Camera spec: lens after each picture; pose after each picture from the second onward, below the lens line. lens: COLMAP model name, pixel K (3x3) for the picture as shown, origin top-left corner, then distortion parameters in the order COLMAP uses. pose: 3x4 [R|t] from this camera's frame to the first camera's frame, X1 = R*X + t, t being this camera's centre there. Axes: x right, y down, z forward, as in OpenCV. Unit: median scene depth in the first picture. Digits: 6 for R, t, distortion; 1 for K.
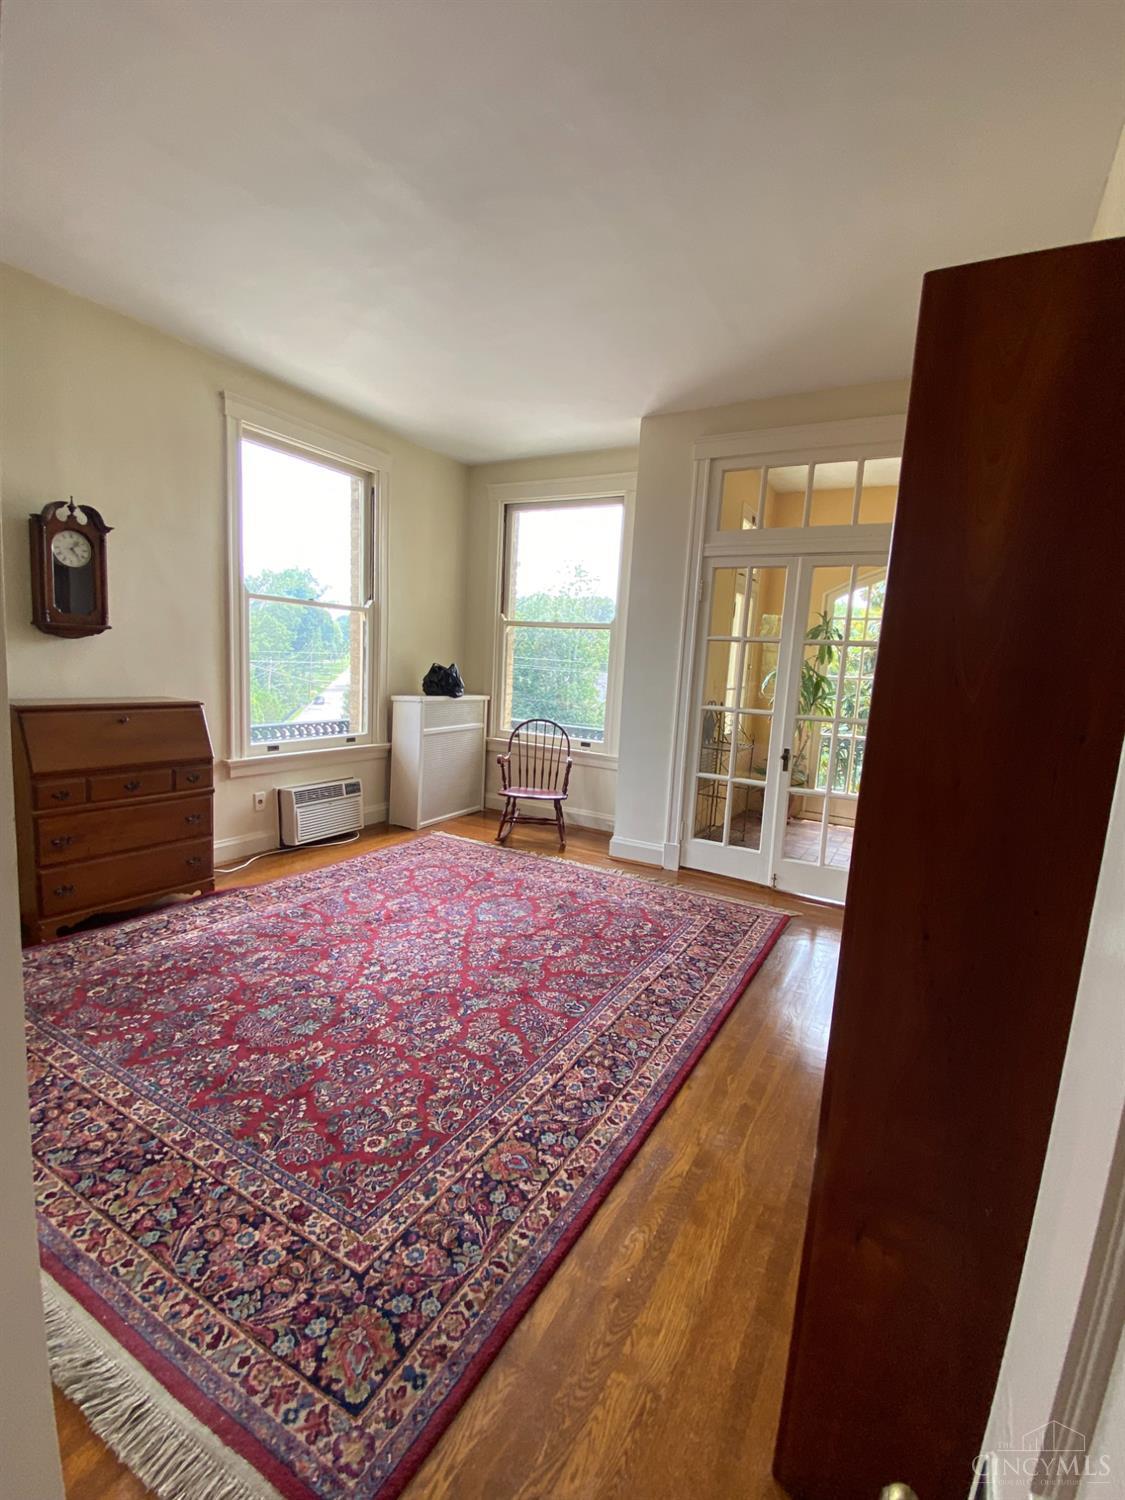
lens RADIAL K [[665.8, 0, 562.5], [0, 665.8, 750.0], [0, 0, 1]] dist [0.025031, -0.025469]
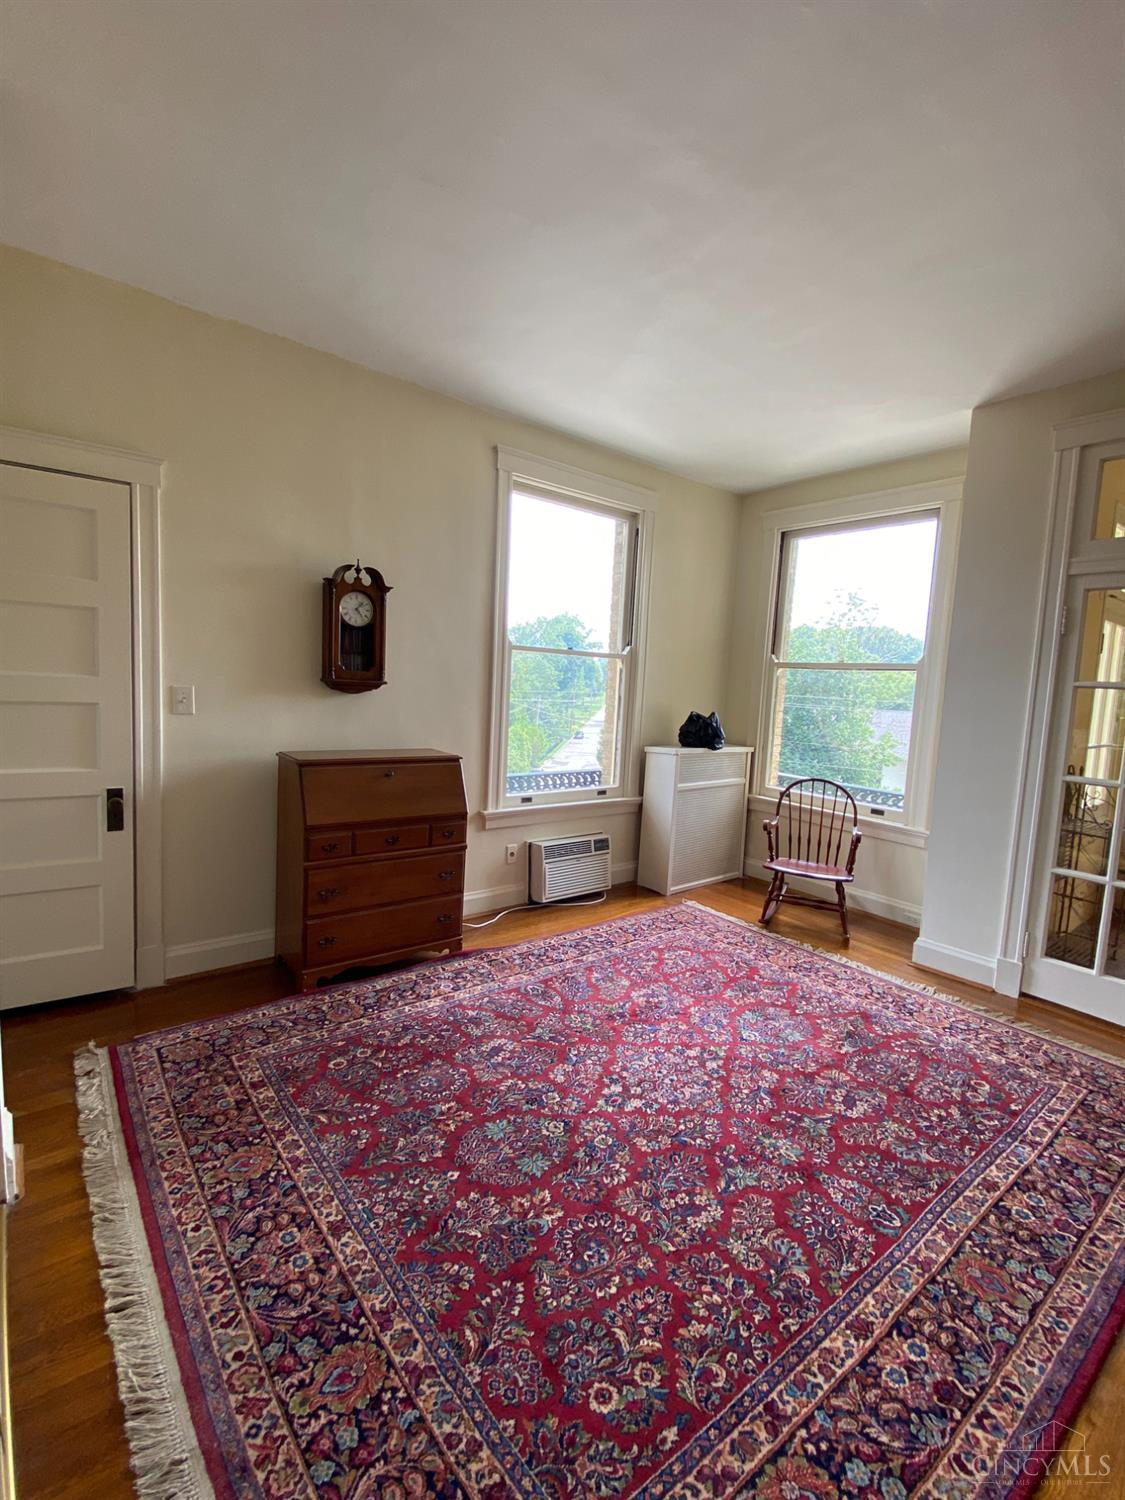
lens RADIAL K [[665.8, 0, 562.5], [0, 665.8, 750.0], [0, 0, 1]] dist [0.025031, -0.025469]
pose [[0.930950, 0.027904, -0.364078, -0.049618], [-0.048128, 0.997754, -0.046592, -0.051147], [0.361961, 0.060897, 0.930202, 0.169952]]
